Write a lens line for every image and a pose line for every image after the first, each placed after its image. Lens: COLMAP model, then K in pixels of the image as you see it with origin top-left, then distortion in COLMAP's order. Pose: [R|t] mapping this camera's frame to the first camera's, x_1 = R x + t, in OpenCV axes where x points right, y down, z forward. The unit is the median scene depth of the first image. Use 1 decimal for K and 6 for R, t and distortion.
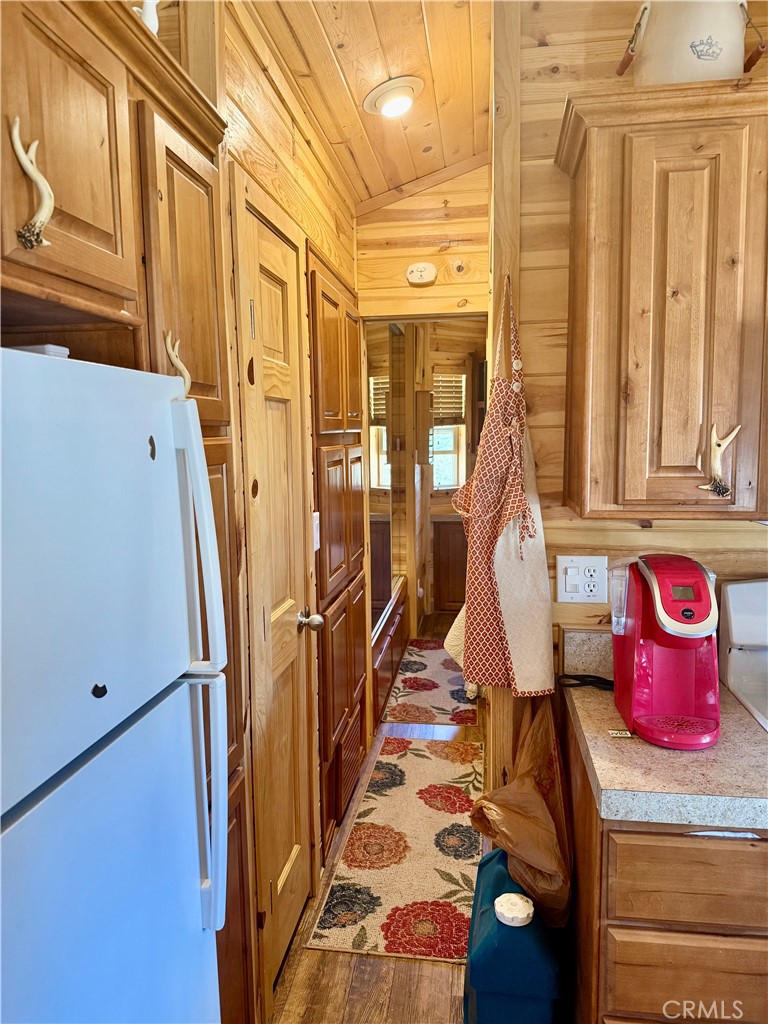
lens RADIAL K [[733.6, 0, 382.2], [0, 733.6, 509.7], [0, 0, 1]] dist [0.008686, -0.009021]
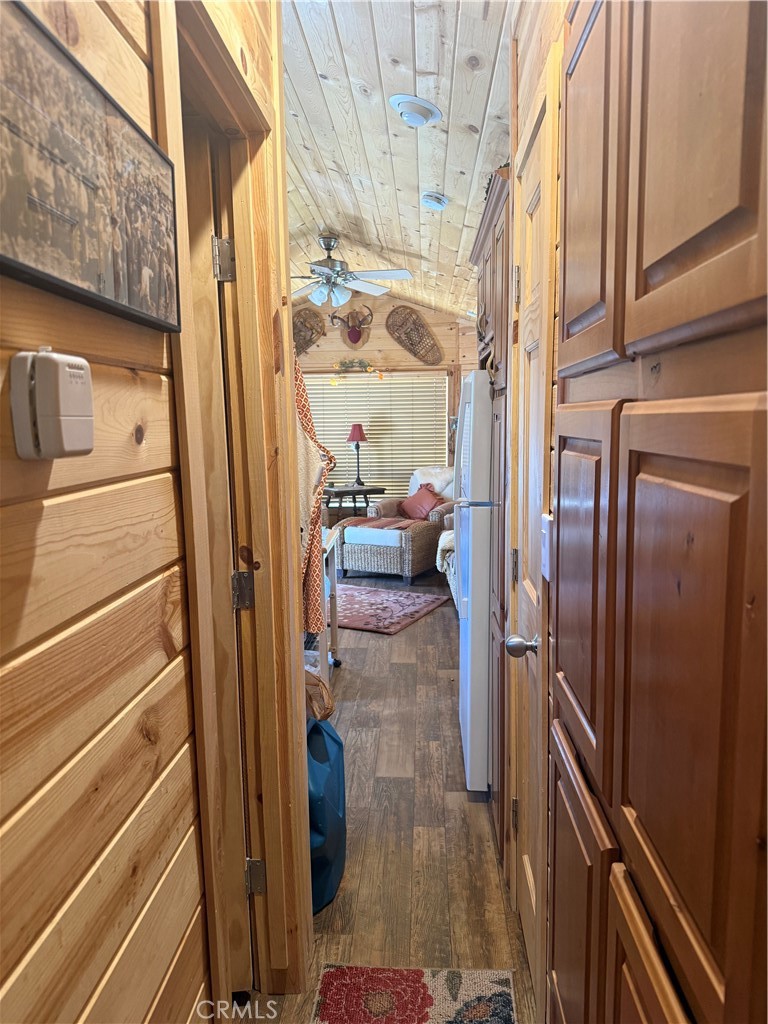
lens RADIAL K [[706.1, 0, 383.4], [0, 706.1, 513.0], [0, 0, 1]] dist [0.125905, -0.246365]
pose [[-0.996091, 0.043262, -0.077014, 0.095256], [0.023536, 0.970325, 0.240658, -0.154254], [0.085140, 0.237905, -0.967550, 1.716942]]
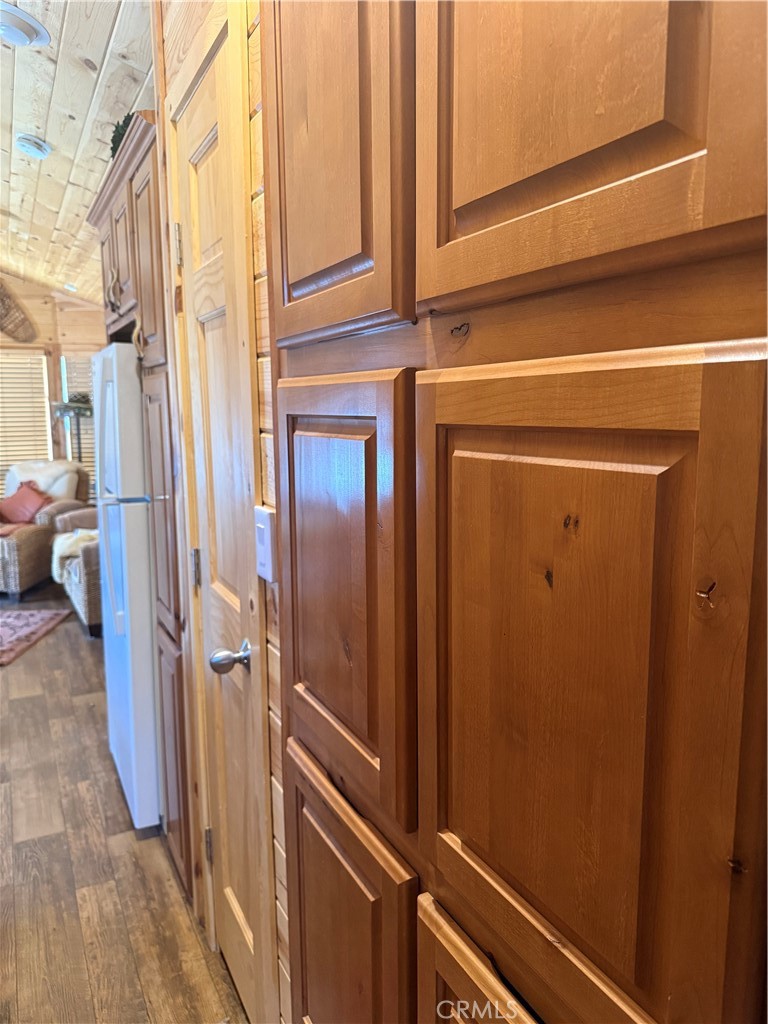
lens RADIAL K [[734.3, 0, 382.6], [0, 734.3, 509.3], [0, 0, 1]] dist [-0.011164, -0.000129]
pose [[-0.819039, 0.107231, -0.563628, 0.143023], [-0.039445, 0.969530, 0.241775, -0.135799], [0.572380, 0.220256, -0.789854, 1.619530]]
